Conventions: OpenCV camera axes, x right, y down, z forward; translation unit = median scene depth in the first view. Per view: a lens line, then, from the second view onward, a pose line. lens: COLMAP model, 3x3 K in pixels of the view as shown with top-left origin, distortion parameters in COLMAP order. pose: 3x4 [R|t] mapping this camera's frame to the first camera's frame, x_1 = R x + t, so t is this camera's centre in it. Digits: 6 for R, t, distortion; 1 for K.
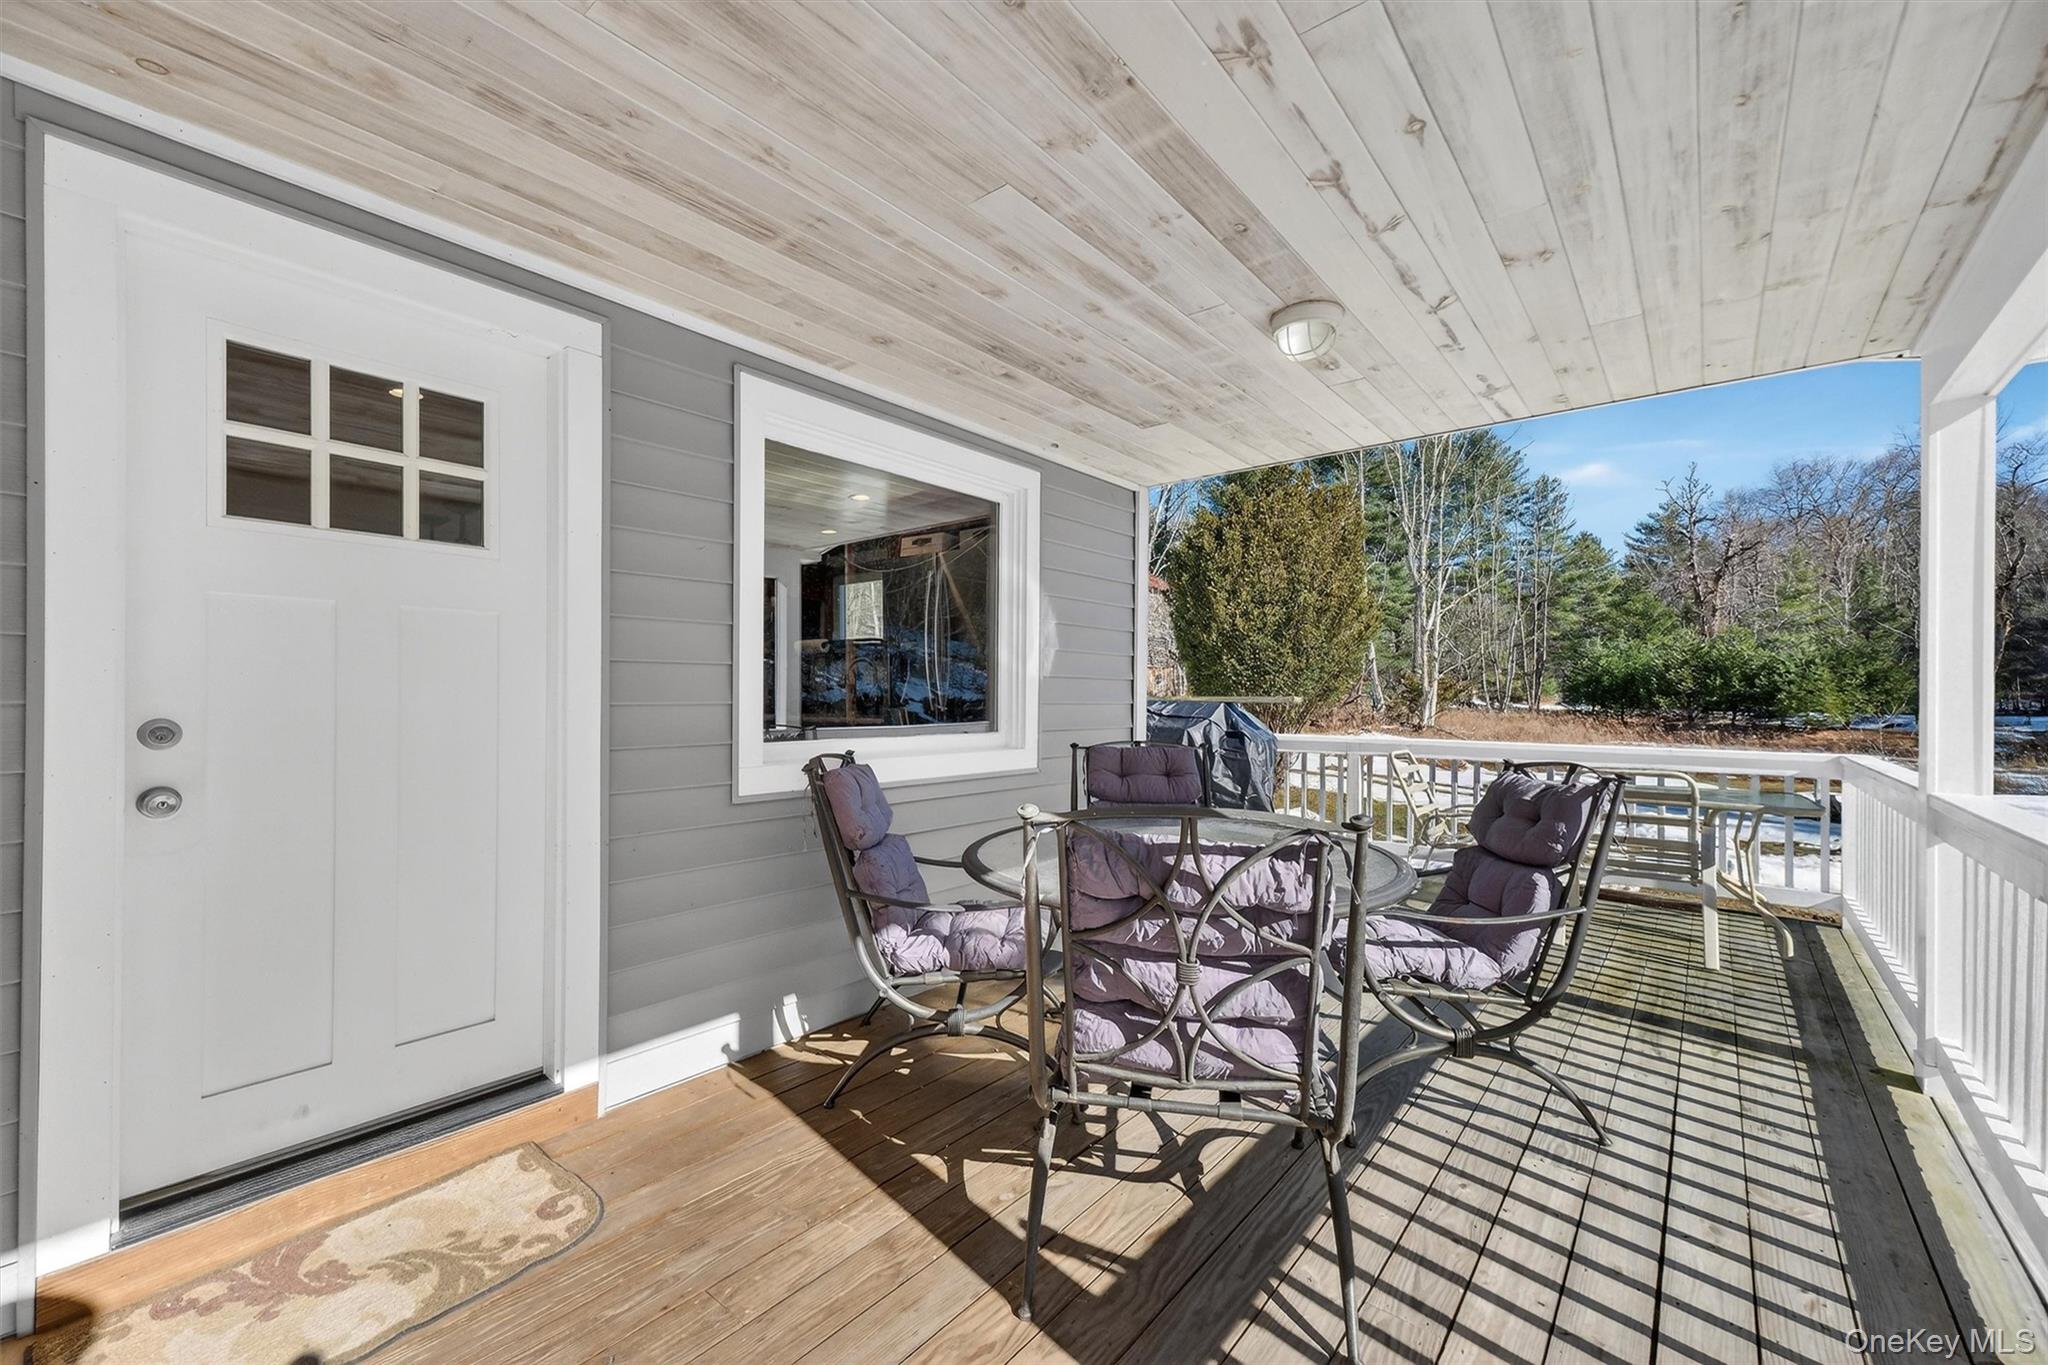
lens RADIAL K [[798.4, 0, 1021.1], [0, 798.4, 688.4], [0, 0, 1]] dist [-0.000057, -0.000041]
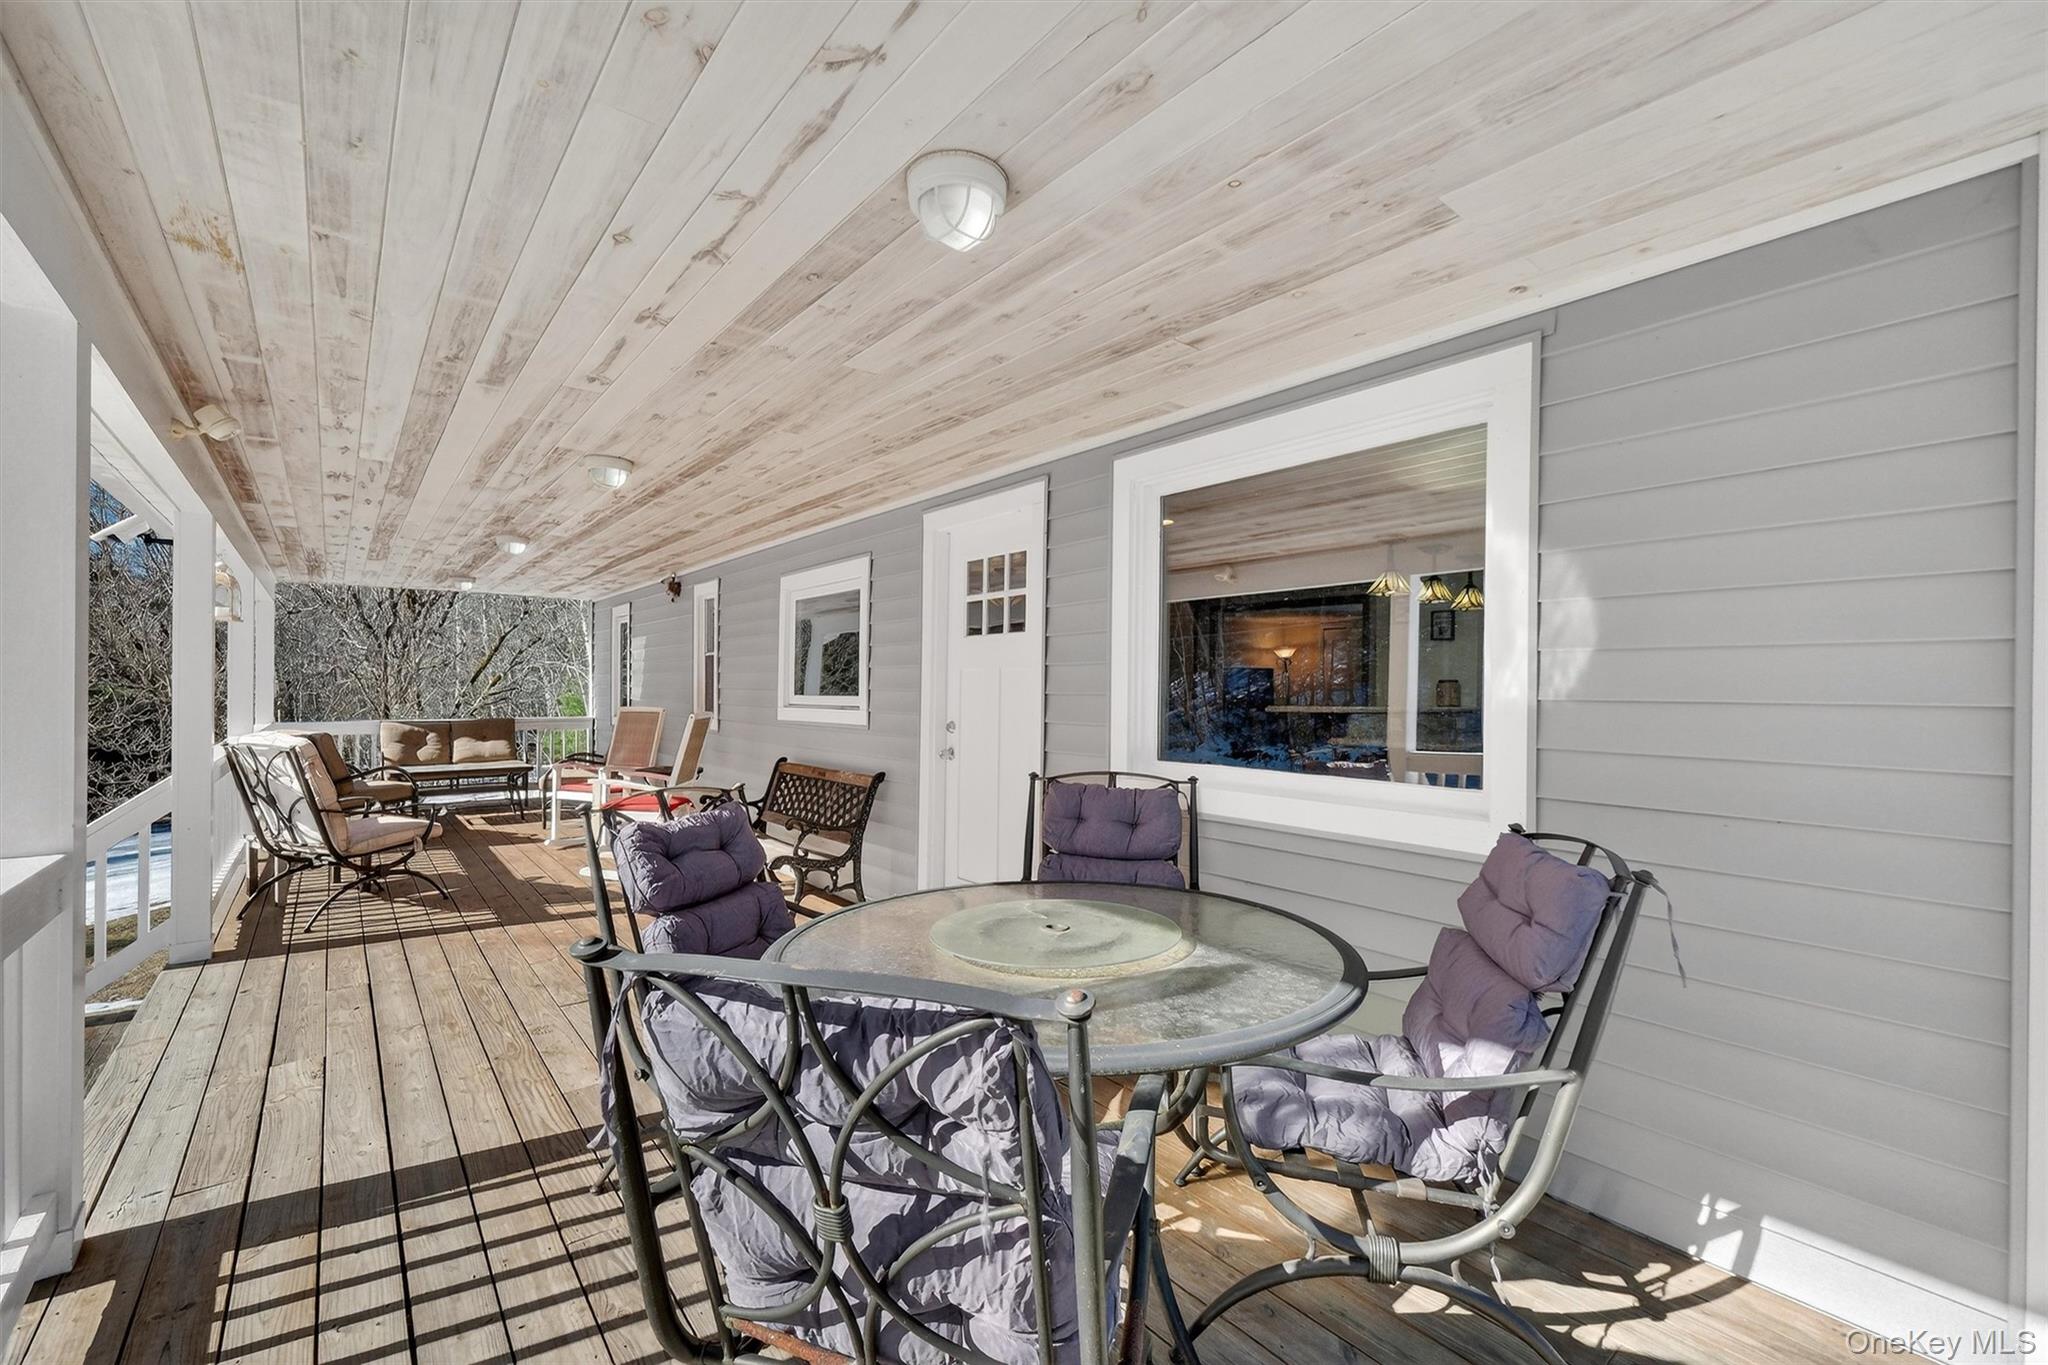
lens RADIAL K [[822.1, 0, 1018.8], [0, 822.1, 685.3], [0, 0, 1]] dist [0.000853, 0.000111]
pose [[-0.164539, -0.019469, -0.986179, 1.184924], [-0.008125, 0.999798, -0.018382, -0.022997], [0.986337, 0.004988, -0.164663, 1.336068]]
